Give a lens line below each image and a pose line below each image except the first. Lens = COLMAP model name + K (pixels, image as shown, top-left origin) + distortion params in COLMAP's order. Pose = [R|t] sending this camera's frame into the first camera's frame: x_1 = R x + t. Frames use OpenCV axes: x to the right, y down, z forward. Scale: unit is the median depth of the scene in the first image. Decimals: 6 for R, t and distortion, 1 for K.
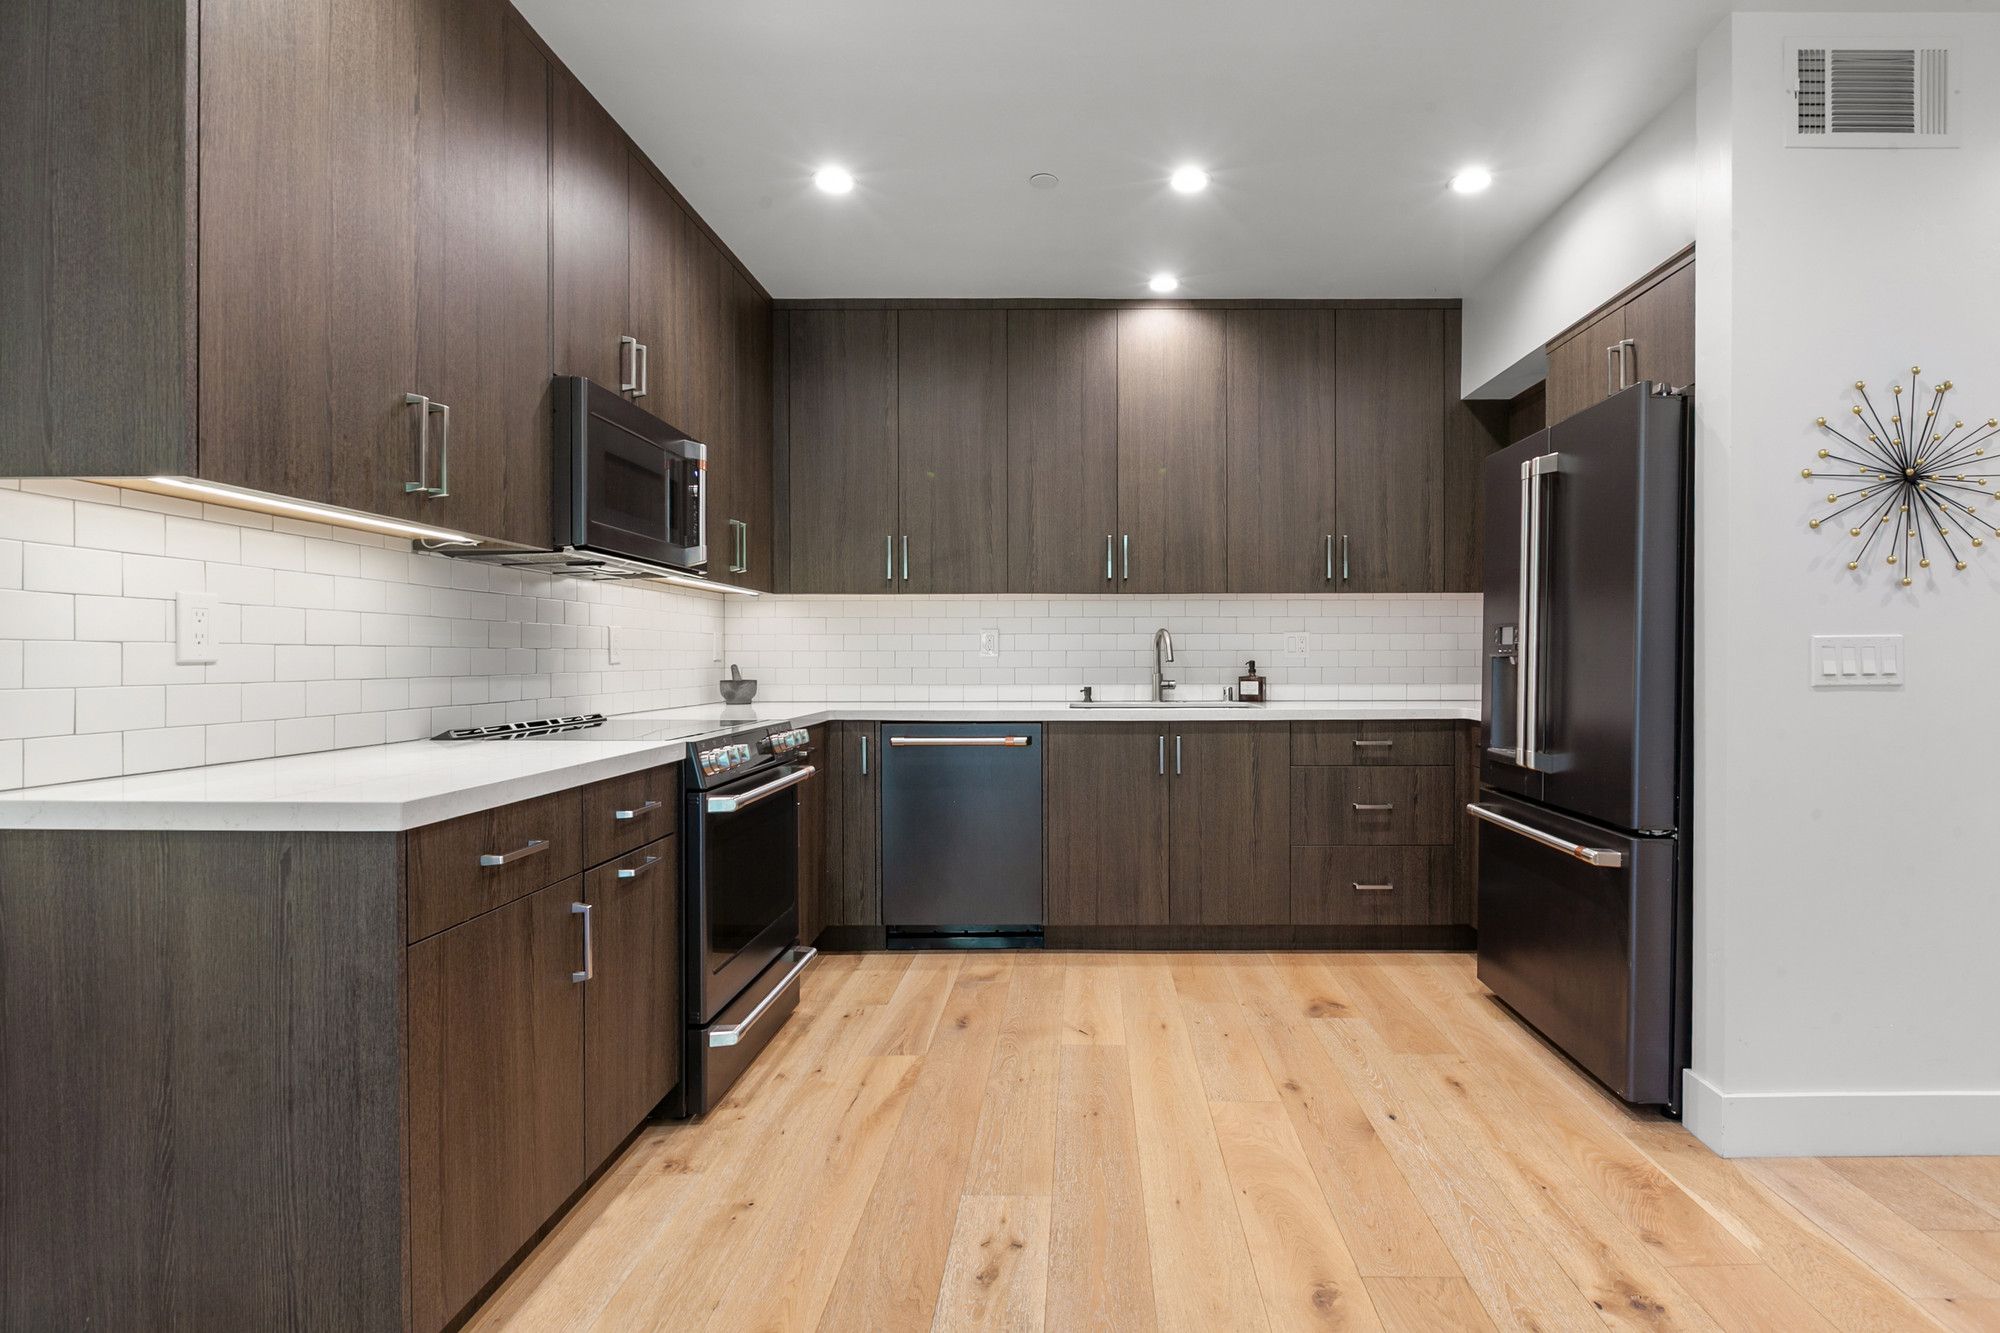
lens RADIAL K [[968.6, 0, 1069.4], [0, 968.6, 666.5], [0, 0, 1]] dist [-0.007249, -0.000140]
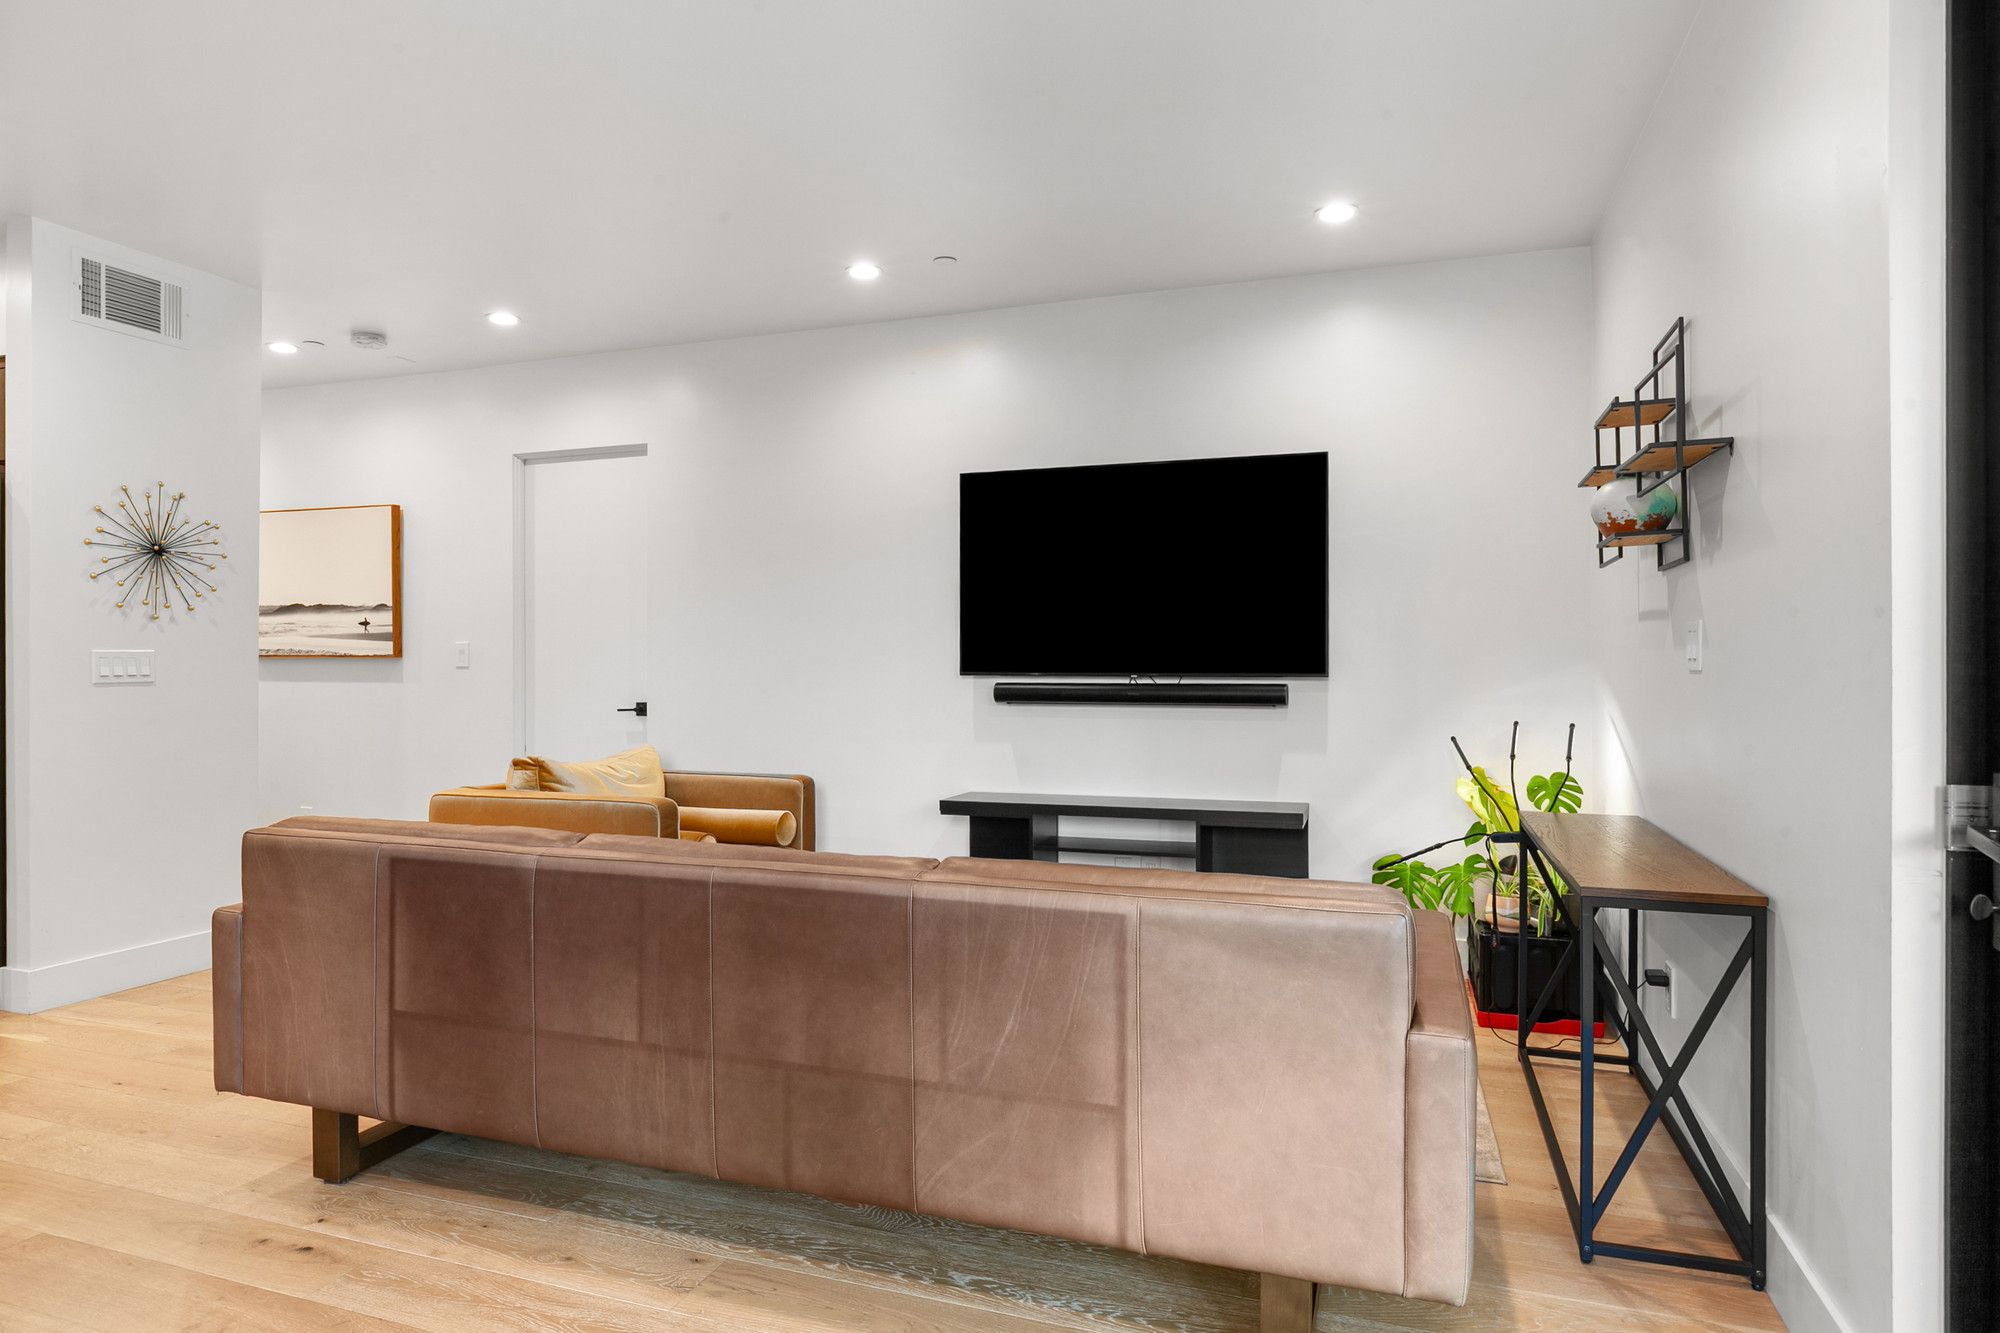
lens RADIAL K [[1154.3, 0, 1008.9], [0, 1154.3, 665.2], [0, 0, 1]] dist [-0.002406, -0.002446]
pose [[0.306437, -0.001214, 0.951890, -0.498707], [0.005957, 0.999982, -0.000643, 0.000985], [-0.951872, 0.005868, 0.306438, -0.908204]]
